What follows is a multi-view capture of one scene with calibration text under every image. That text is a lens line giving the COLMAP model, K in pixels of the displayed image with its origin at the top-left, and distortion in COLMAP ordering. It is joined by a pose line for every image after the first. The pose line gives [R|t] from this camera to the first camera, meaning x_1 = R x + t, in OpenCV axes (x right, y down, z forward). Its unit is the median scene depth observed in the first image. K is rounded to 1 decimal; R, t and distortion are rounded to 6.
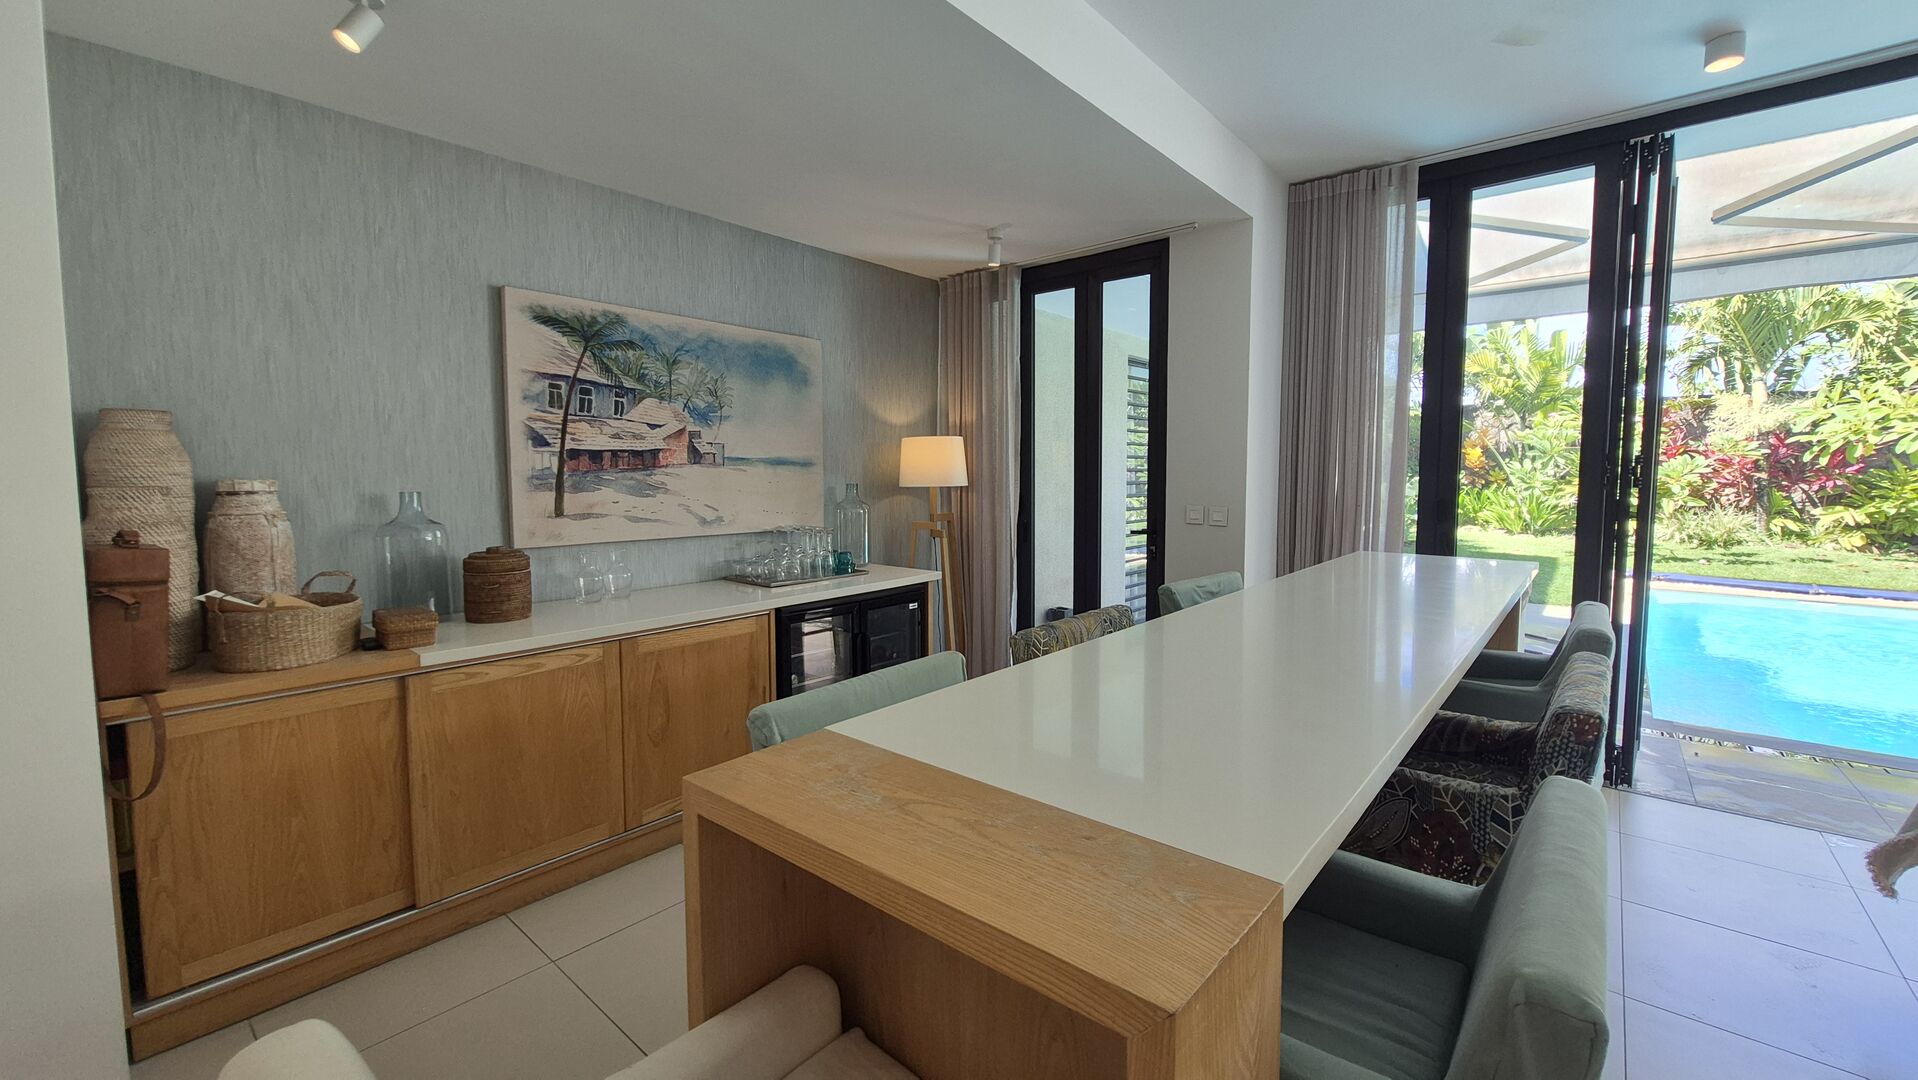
lens RADIAL K [[758.1, 0, 977.2], [0, 758.1, 522.8], [0, 0, 1]] dist [0.010674, -0.003366]
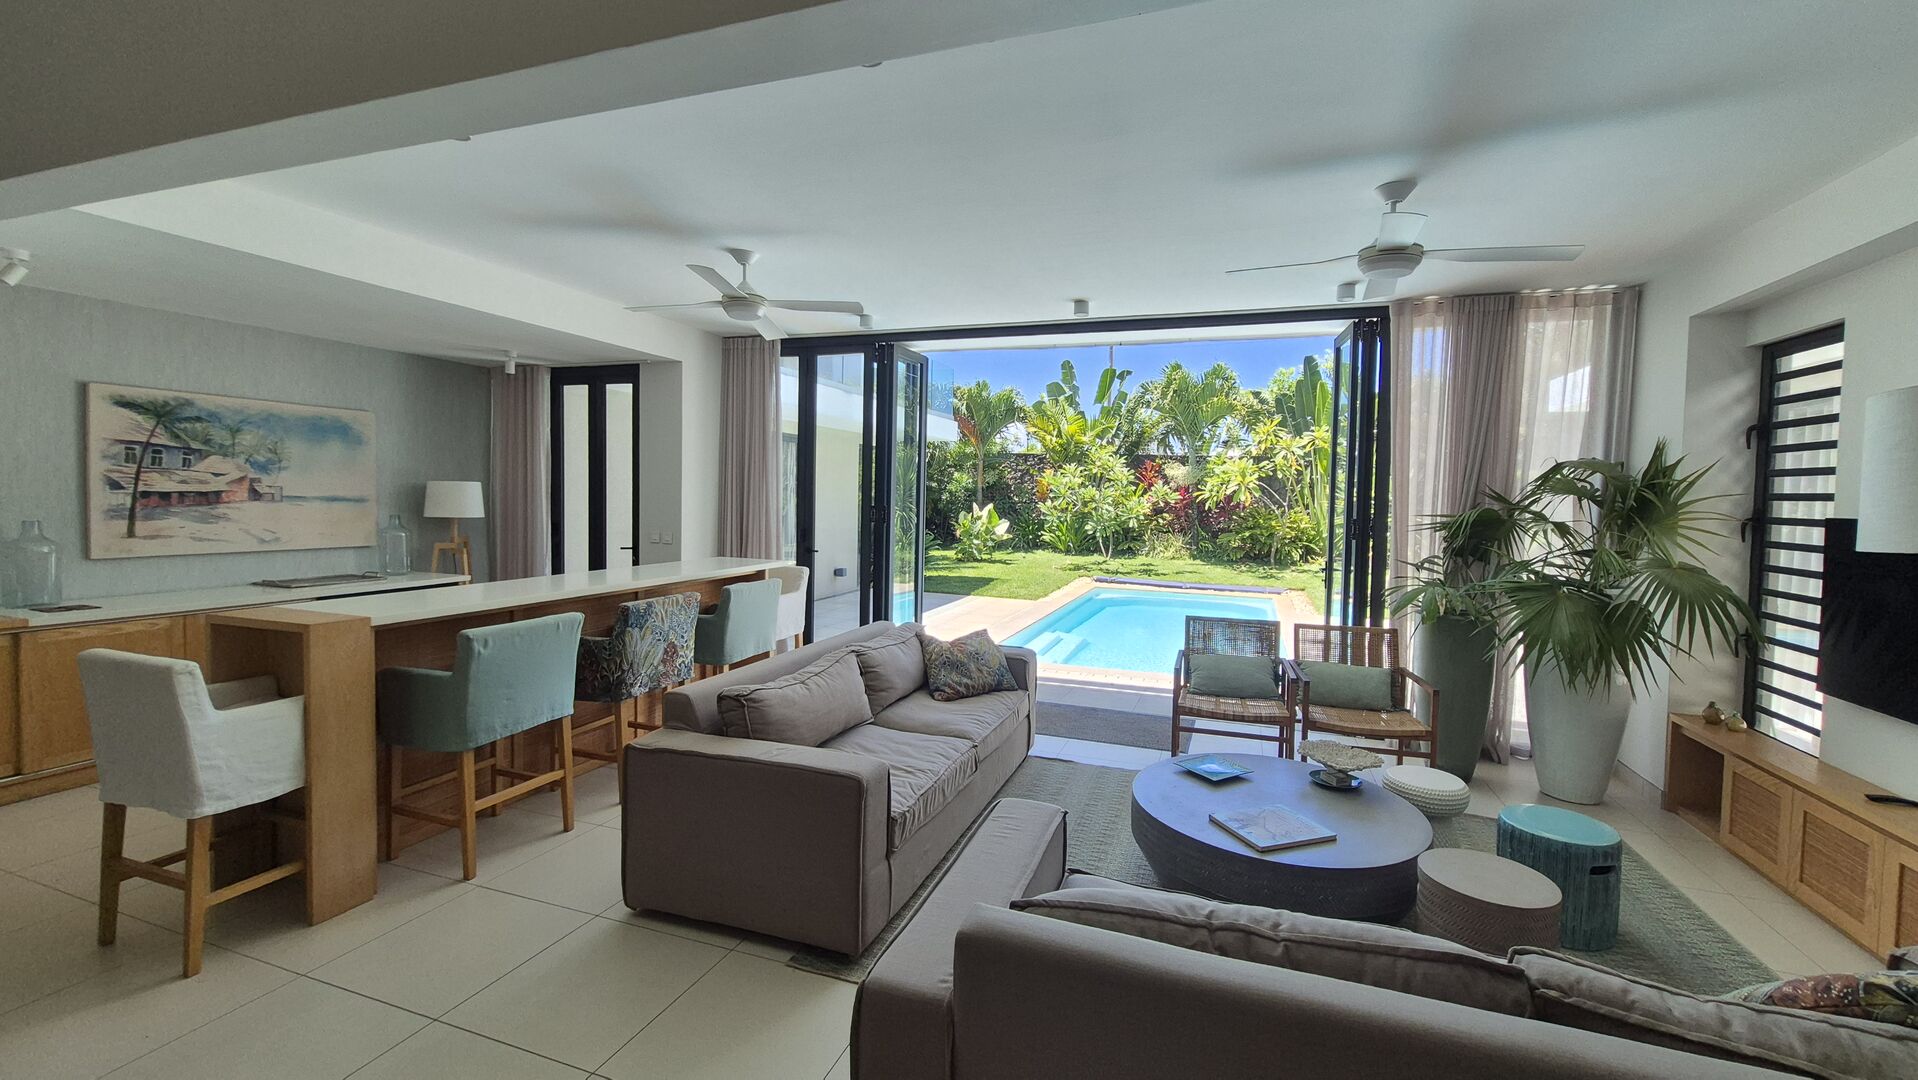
lens RADIAL K [[758.1, 0, 977.2], [0, 758.1, 522.8], [0, 0, 1]] dist [0.010674, -0.003366]
pose [[0.931557, 0.006045, 0.363545, 0.396760], [0.005955, 0.999474, -0.031879, 0.018953], [-0.363546, 0.031862, 0.931031, -0.883619]]
